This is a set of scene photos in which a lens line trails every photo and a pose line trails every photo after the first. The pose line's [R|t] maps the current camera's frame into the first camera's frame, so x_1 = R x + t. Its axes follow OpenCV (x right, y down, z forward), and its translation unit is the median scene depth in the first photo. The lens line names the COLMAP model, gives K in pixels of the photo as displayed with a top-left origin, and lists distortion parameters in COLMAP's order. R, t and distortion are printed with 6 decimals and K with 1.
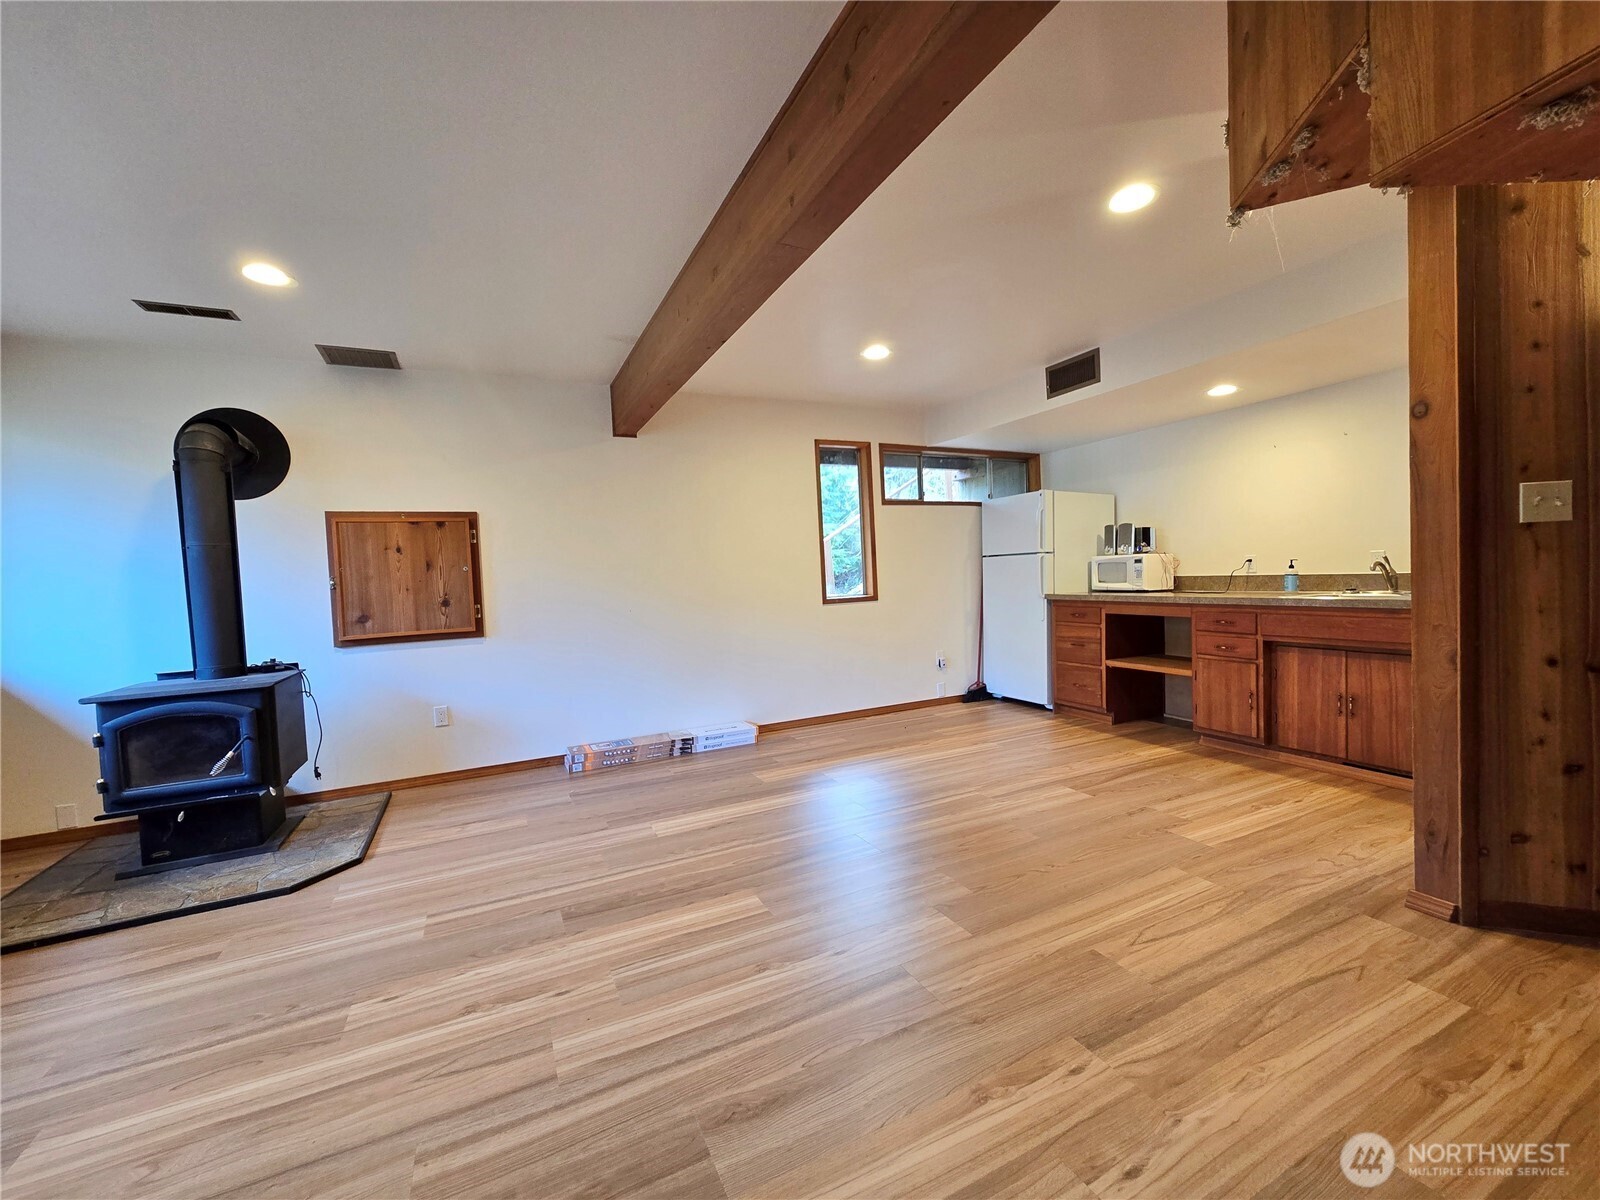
lens RADIAL K [[658.3, 0, 800.5], [0, 658.3, 601.0], [0, 0, 1]] dist [-0.001979, 0.001710]
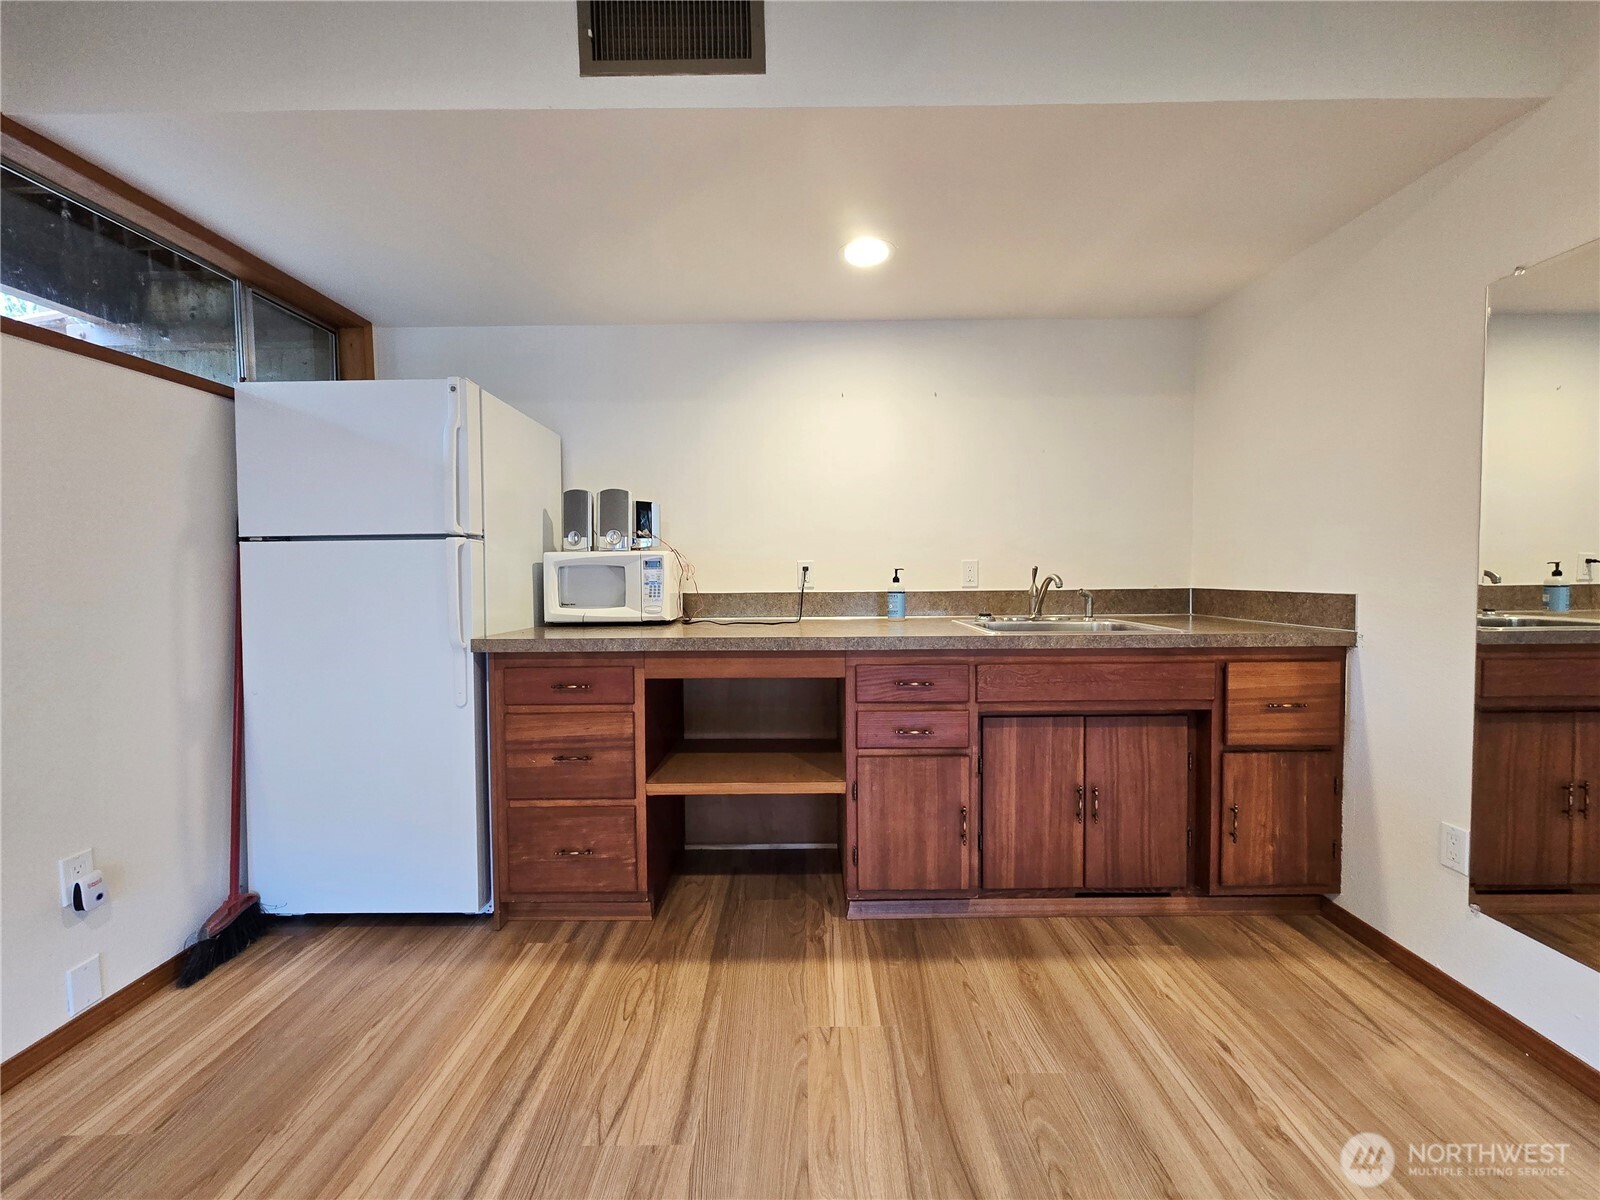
lens RADIAL K [[658.3, 0, 802.6], [0, 658.3, 593.6], [0, 0, 1]] dist [-0.001979, 0.001710]
pose [[0.436555, -0.004674, 0.899665, 0.123634], [0.029793, 0.999513, -0.009264, -0.035228], [-0.899184, 0.030848, 0.436482, 0.795156]]
